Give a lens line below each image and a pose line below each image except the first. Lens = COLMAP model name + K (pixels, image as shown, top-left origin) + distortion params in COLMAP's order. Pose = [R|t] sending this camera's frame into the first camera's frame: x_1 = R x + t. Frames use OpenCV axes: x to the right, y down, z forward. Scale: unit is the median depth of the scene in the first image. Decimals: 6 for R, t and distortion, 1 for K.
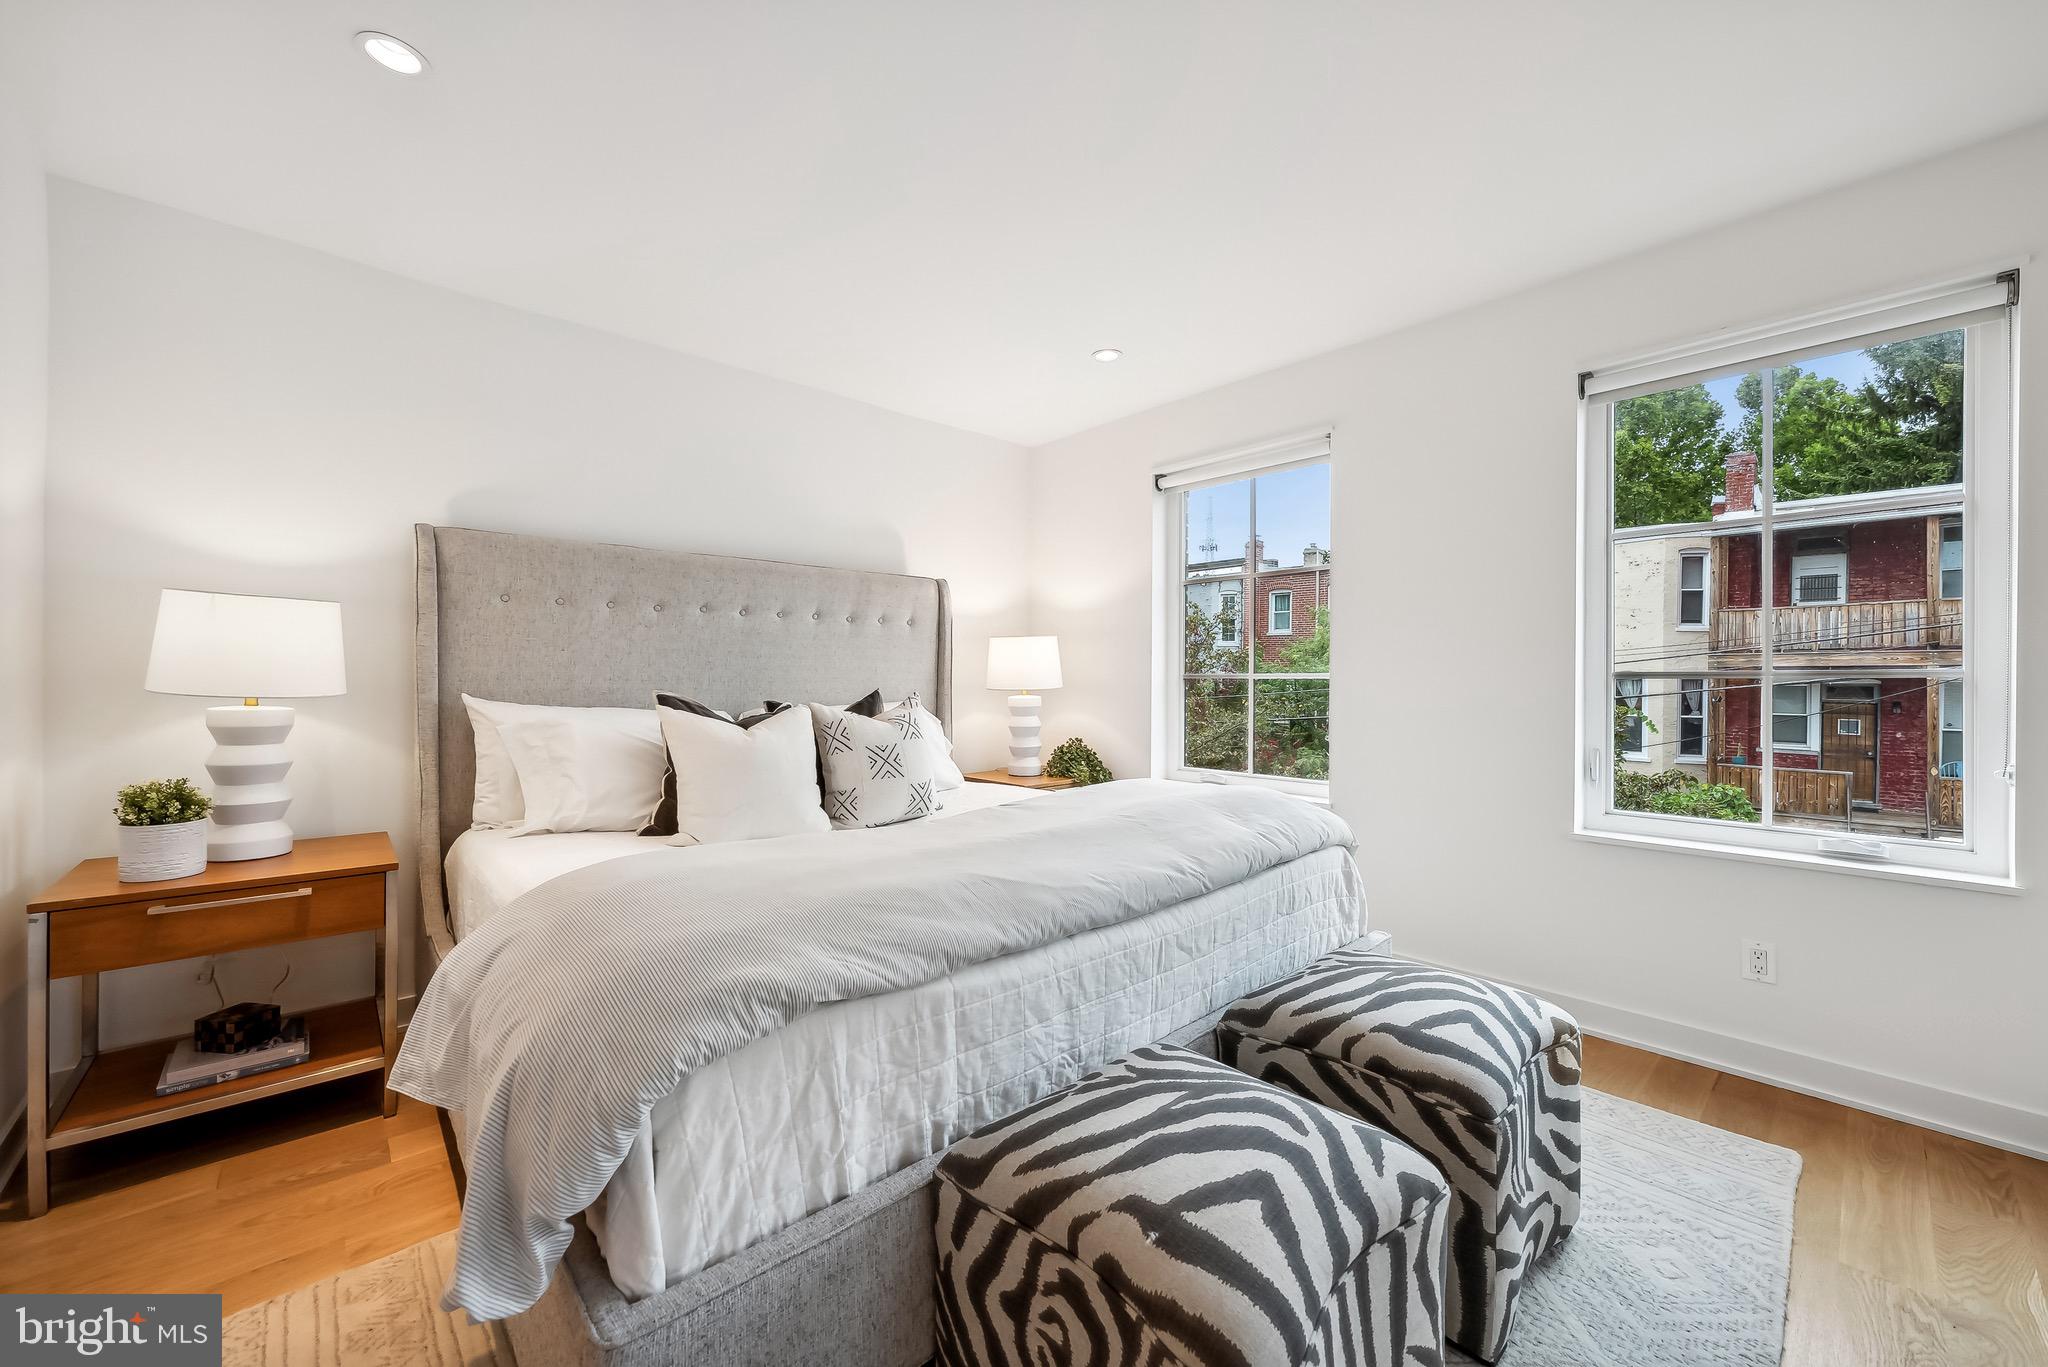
lens RADIAL K [[772.0, 0, 1018.7], [0, 772.0, 684.4], [0, 0, 1]] dist [-0.003610, 0.000099]
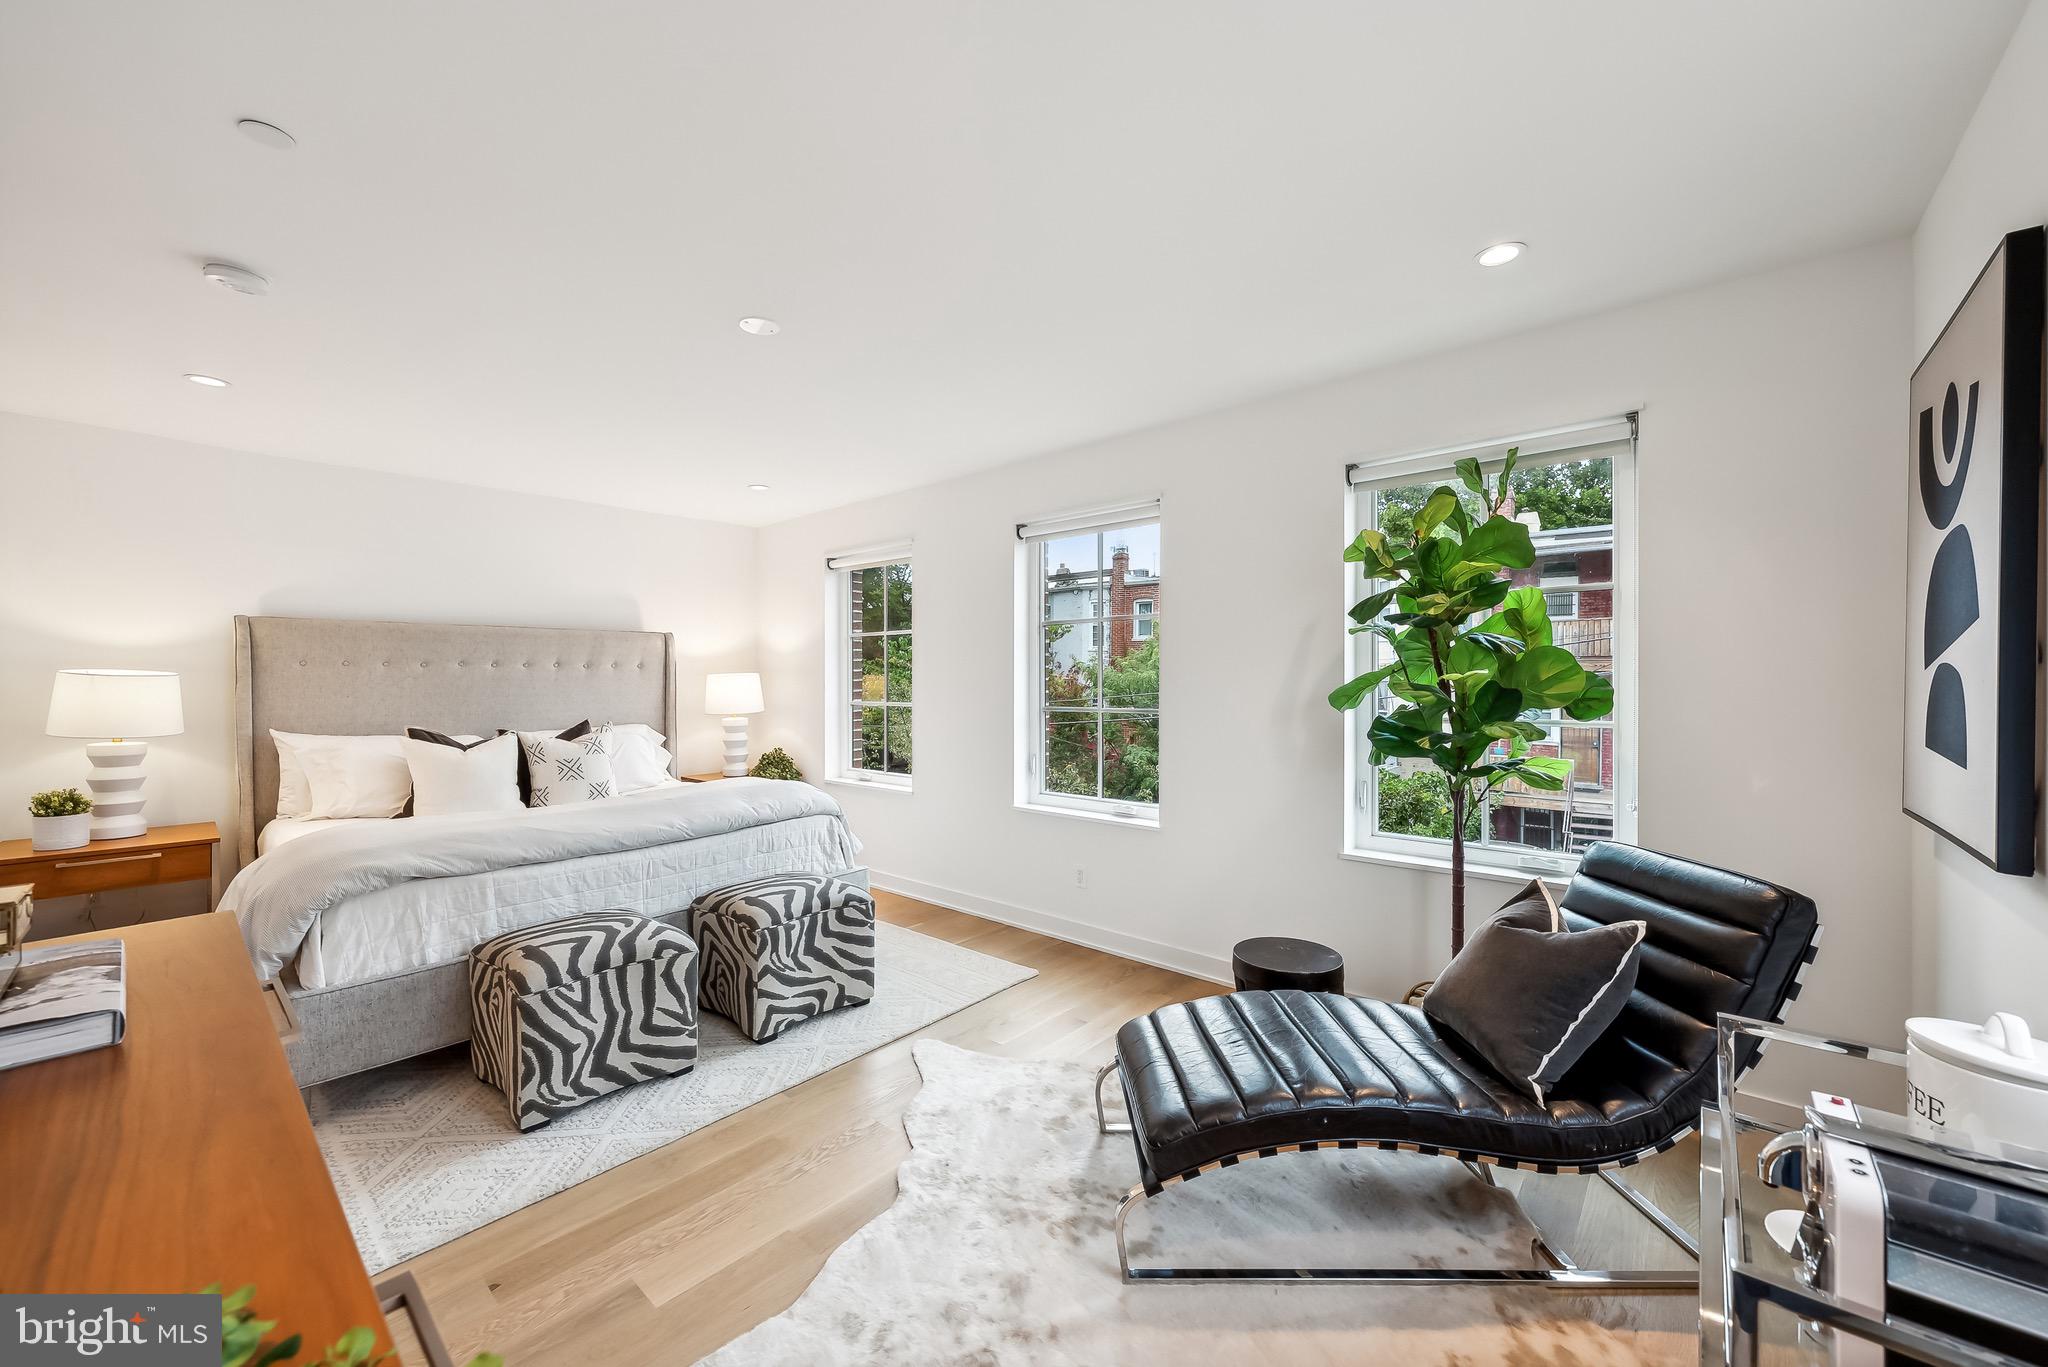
lens RADIAL K [[772.0, 0, 1018.7], [0, 772.0, 684.4], [0, 0, 1]] dist [-0.003610, 0.000099]
pose [[0.994584, -0.006311, 0.103739, 0.709929], [0.006059, 0.999978, 0.002746, -0.086896], [-0.103755, -0.002102, 0.994601, -0.793859]]
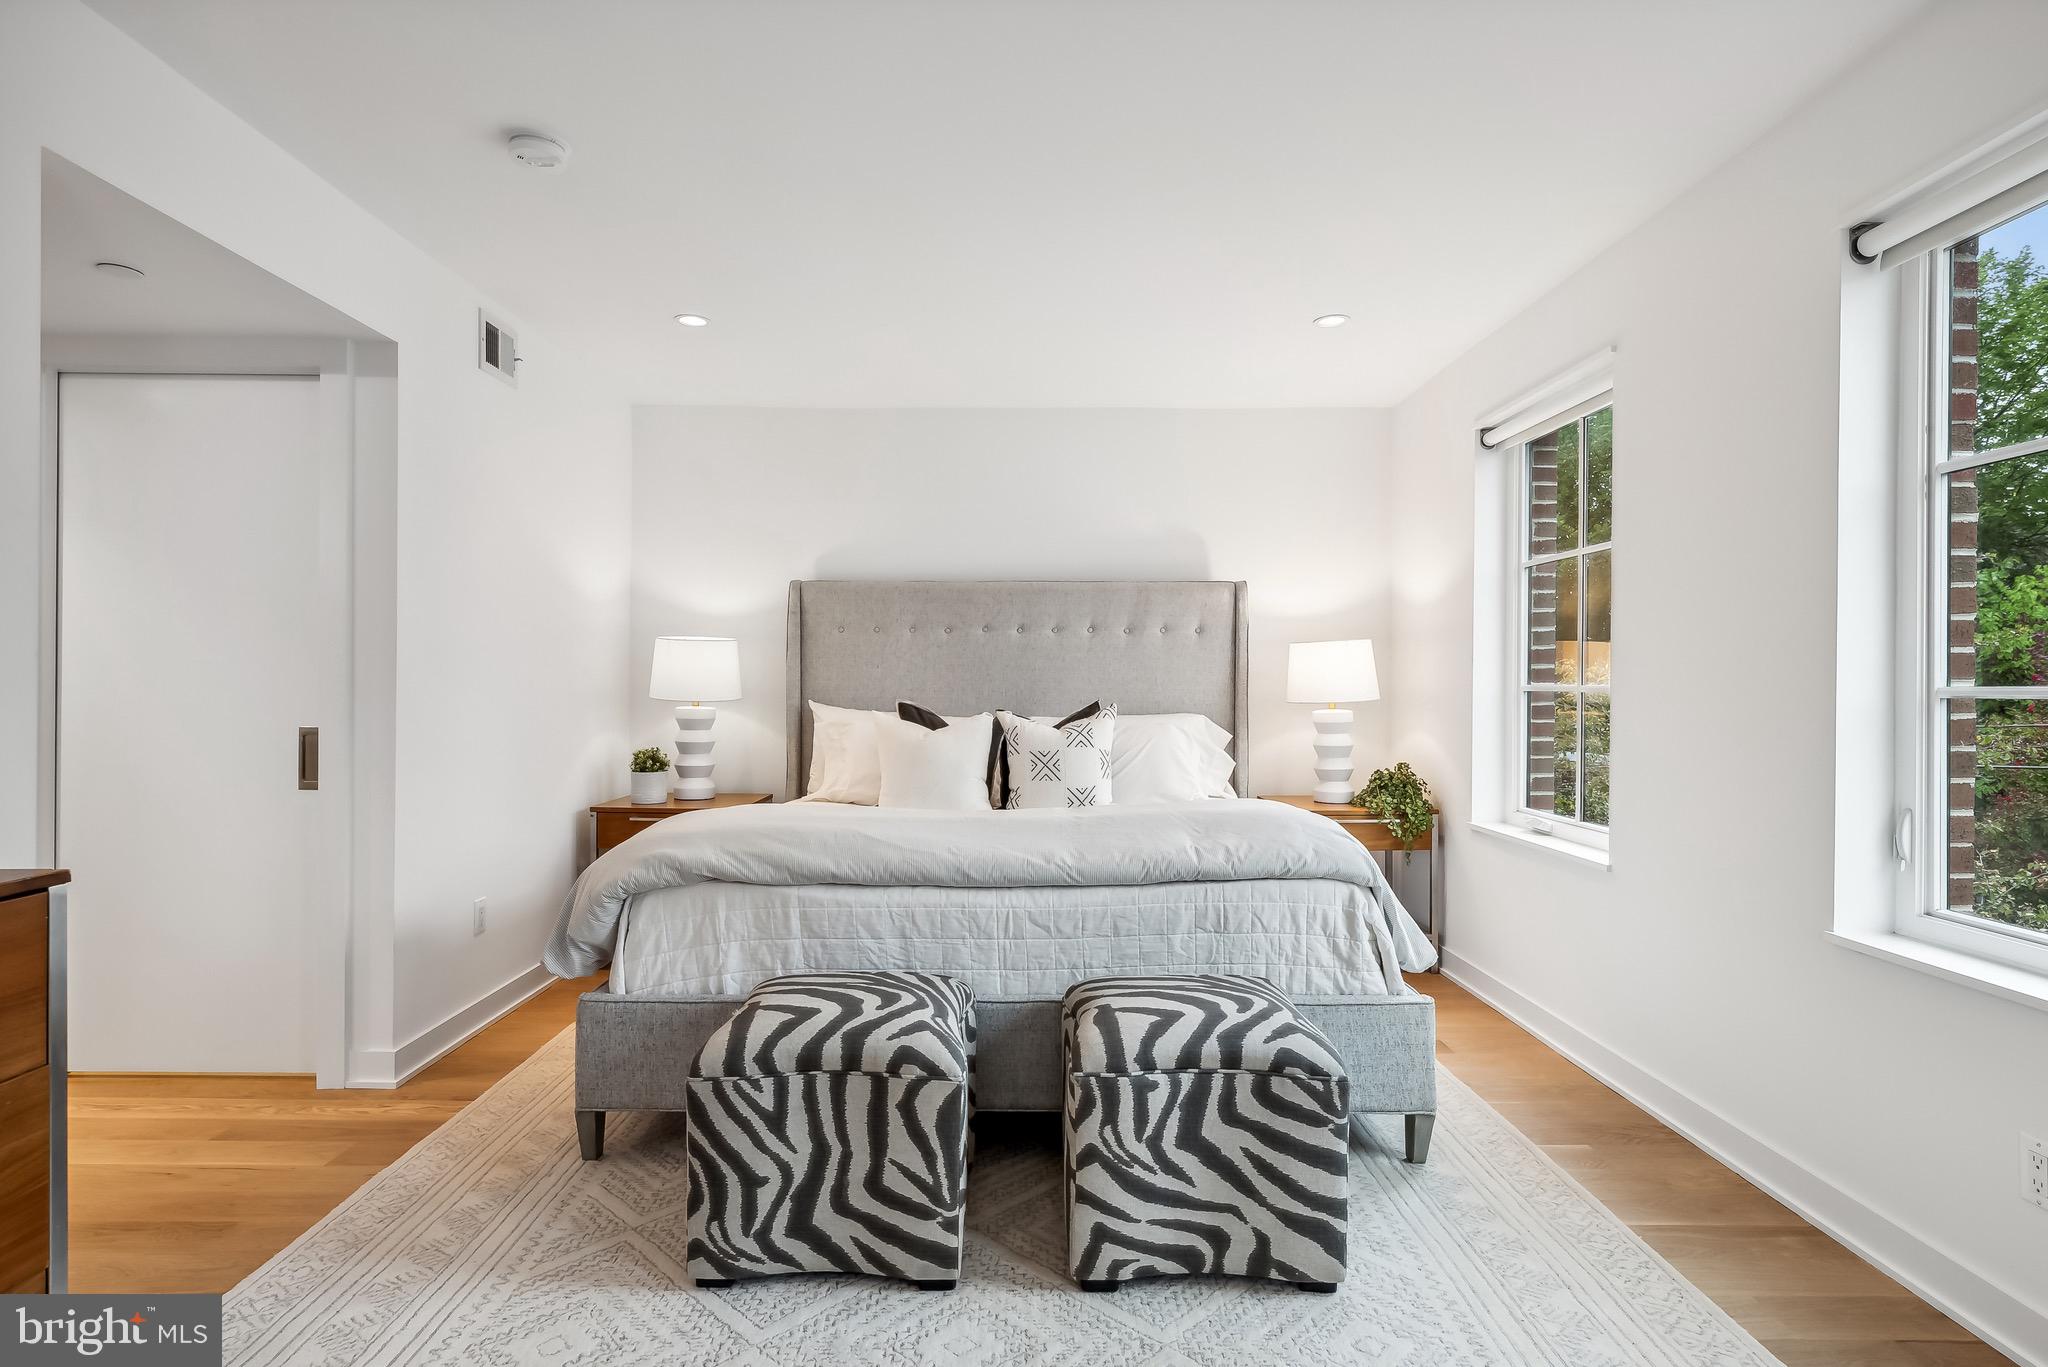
lens RADIAL K [[1016.9, 0, 1029.2], [0, 1016.9, 686.6], [0, 0, 1]] dist [0.001845, -0.000137]
pose [[0.742198, 0.002838, -0.670175, 0.999356], [-0.006031, 0.999979, -0.002444, -0.012601], [0.670154, 0.005856, 0.742199, -0.127718]]
